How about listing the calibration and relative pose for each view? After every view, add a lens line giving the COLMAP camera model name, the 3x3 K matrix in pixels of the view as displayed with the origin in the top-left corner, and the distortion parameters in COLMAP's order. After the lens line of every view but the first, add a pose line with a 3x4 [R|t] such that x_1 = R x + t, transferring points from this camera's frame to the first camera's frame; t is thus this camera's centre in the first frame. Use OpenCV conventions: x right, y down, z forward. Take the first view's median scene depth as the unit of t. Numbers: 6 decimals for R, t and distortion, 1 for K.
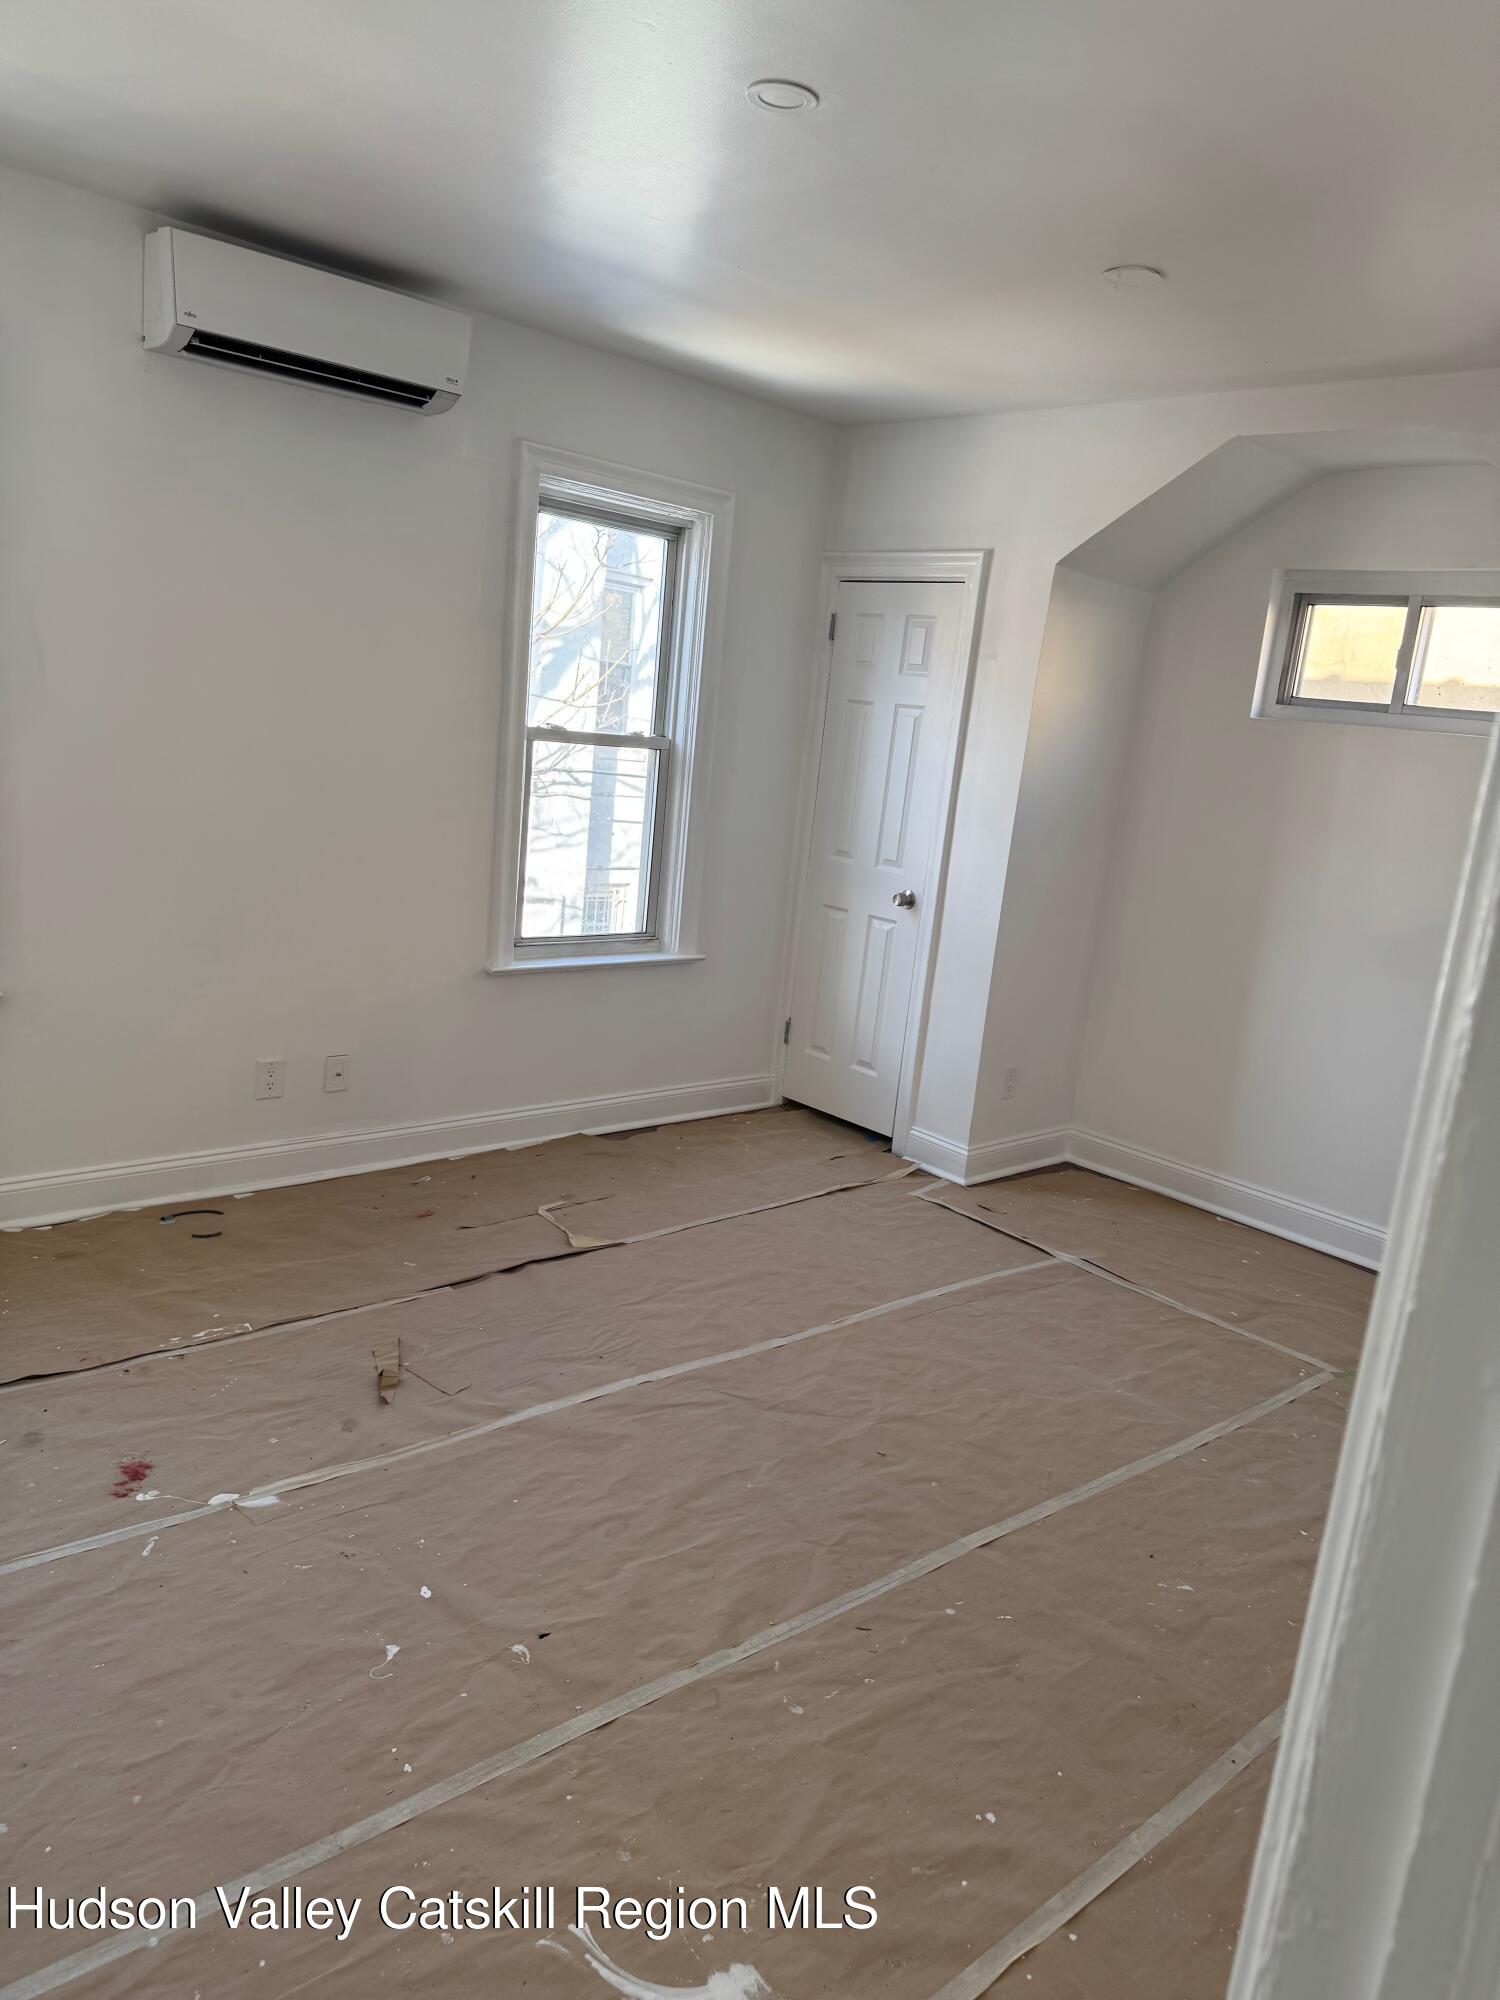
lens RADIAL K [[1421.9, 0, 763.3], [0, 1421.9, 1039.5], [0, 0, 1]] dist [0.039889, -0.045086]
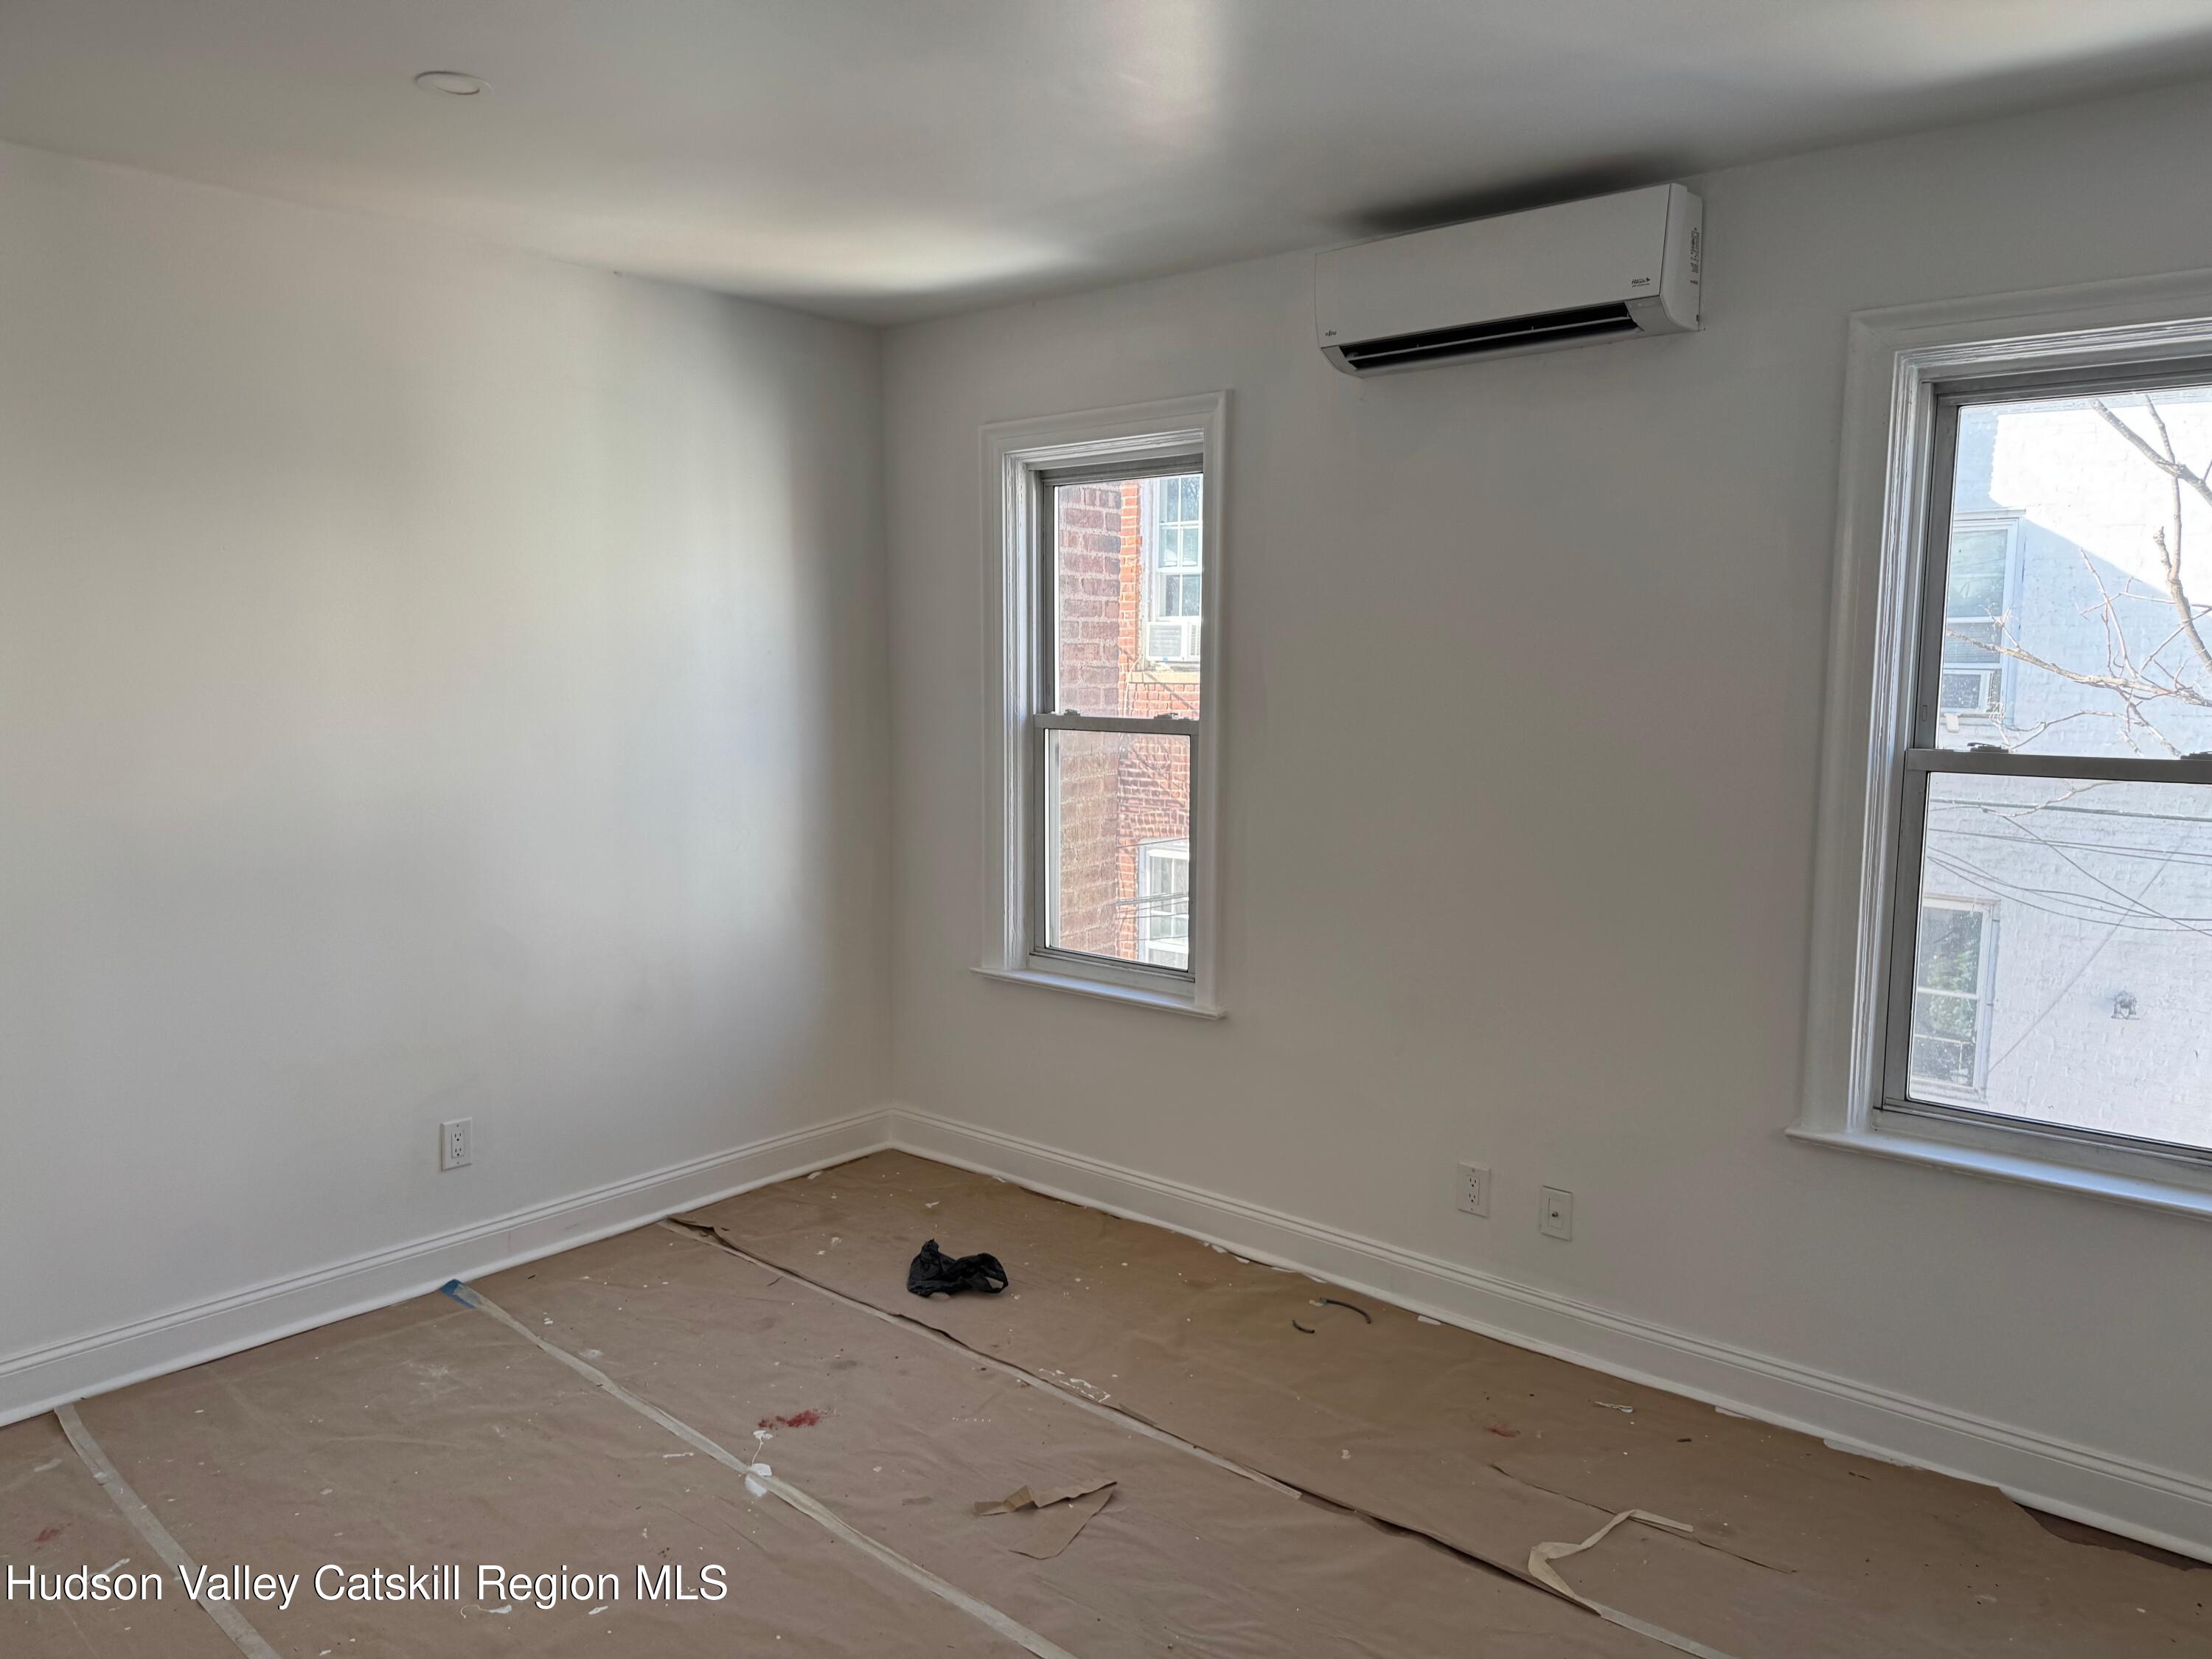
lens RADIAL K [[1505.6, 0, 1106.0], [0, 1505.6, 829.5], [0, 0, 1]] dist [0.030442, -0.039454]
pose [[0.118347, 0.000132, -0.992972, 0.469902], [-0.231157, 0.972530, -0.027421, -0.097391], [0.965692, 0.232778, 0.115126, 0.656276]]
